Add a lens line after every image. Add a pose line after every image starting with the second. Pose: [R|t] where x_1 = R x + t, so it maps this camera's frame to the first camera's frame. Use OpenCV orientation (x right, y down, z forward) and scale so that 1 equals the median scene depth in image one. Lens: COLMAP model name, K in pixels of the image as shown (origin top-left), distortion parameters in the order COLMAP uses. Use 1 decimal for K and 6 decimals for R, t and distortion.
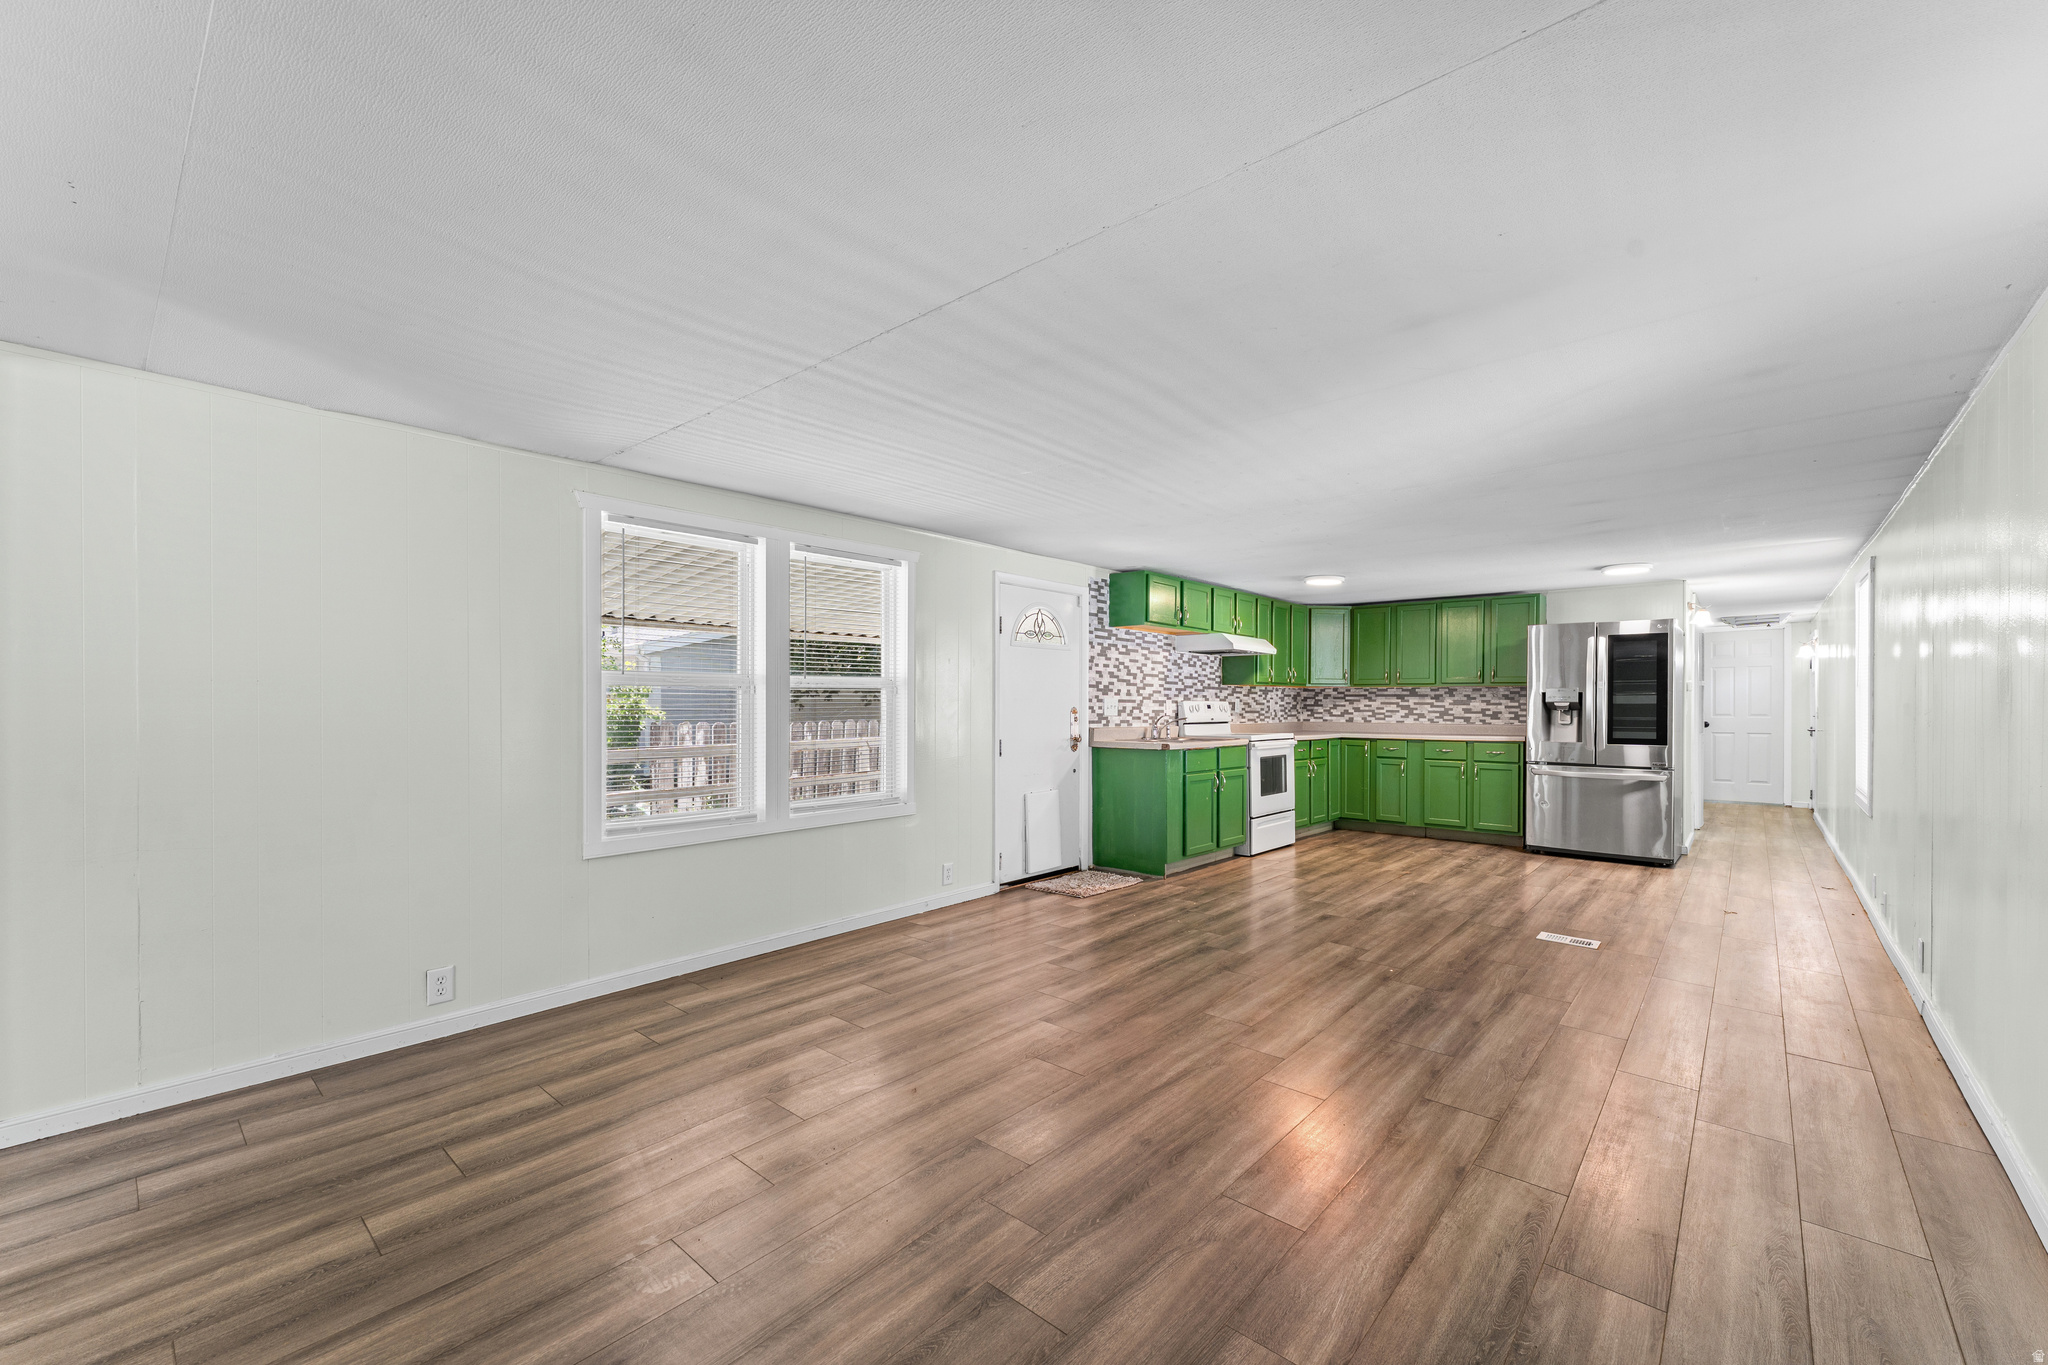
lens RADIAL K [[810.7, 0, 1029.8], [0, 810.7, 680.1], [0, 0, 1]] dist [-0.000004, 0.000026]
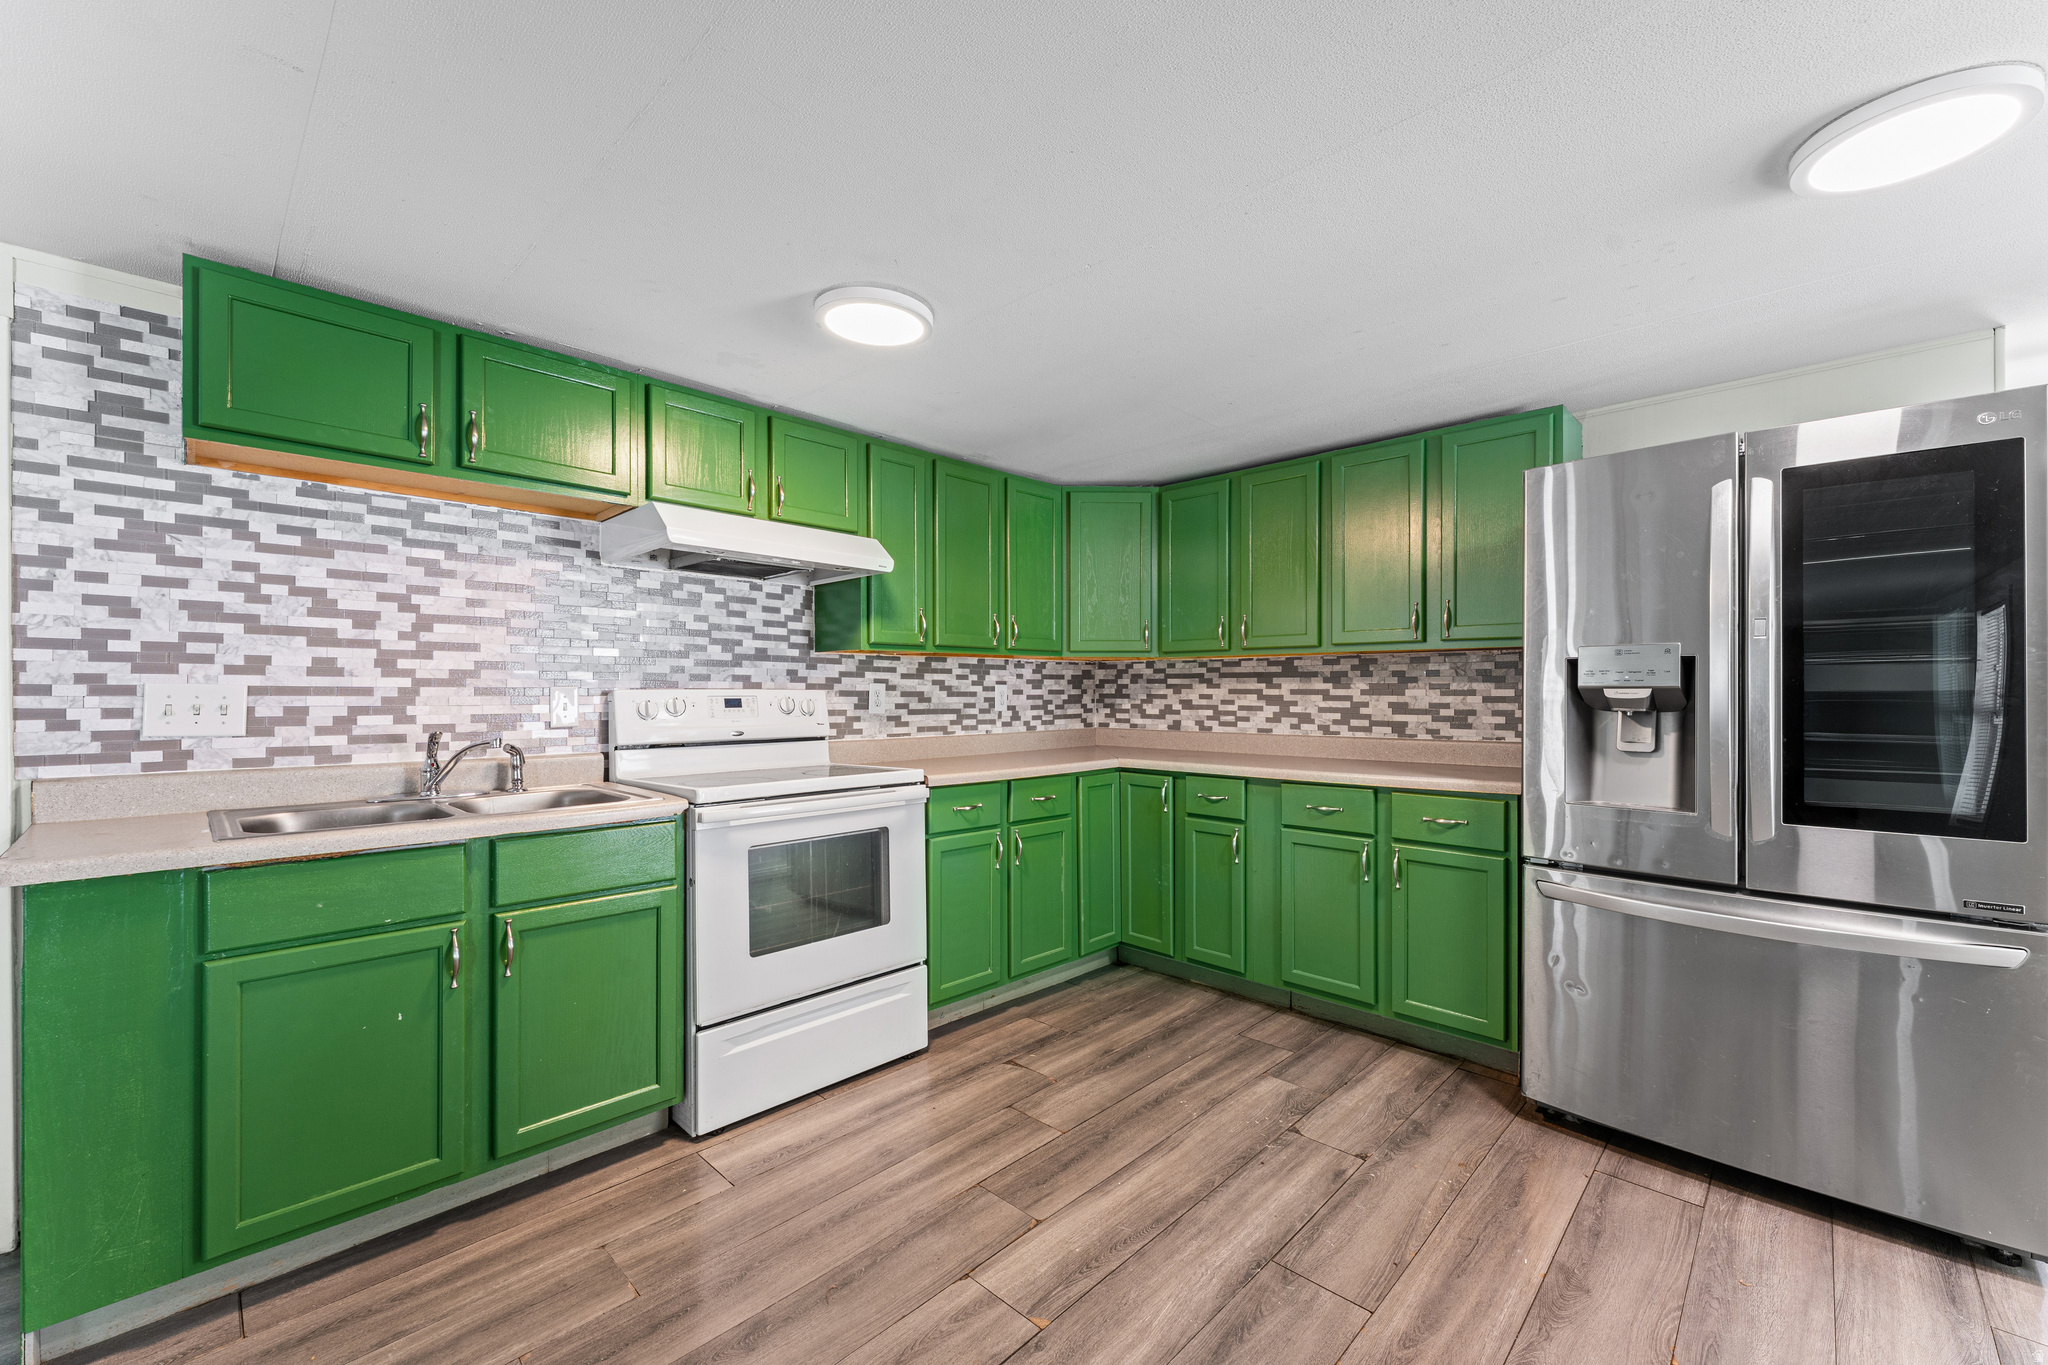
lens RADIAL K [[810.7, 0, 1029.8], [0, 810.7, 680.1], [0, 0, 1]] dist [-0.000004, 0.000026]
pose [[0.998897, -0.006050, -0.046568, 0.423059], [0.006768, 0.999860, 0.015276, 0.017368], [0.046469, -0.015574, 0.998798, 0.650792]]
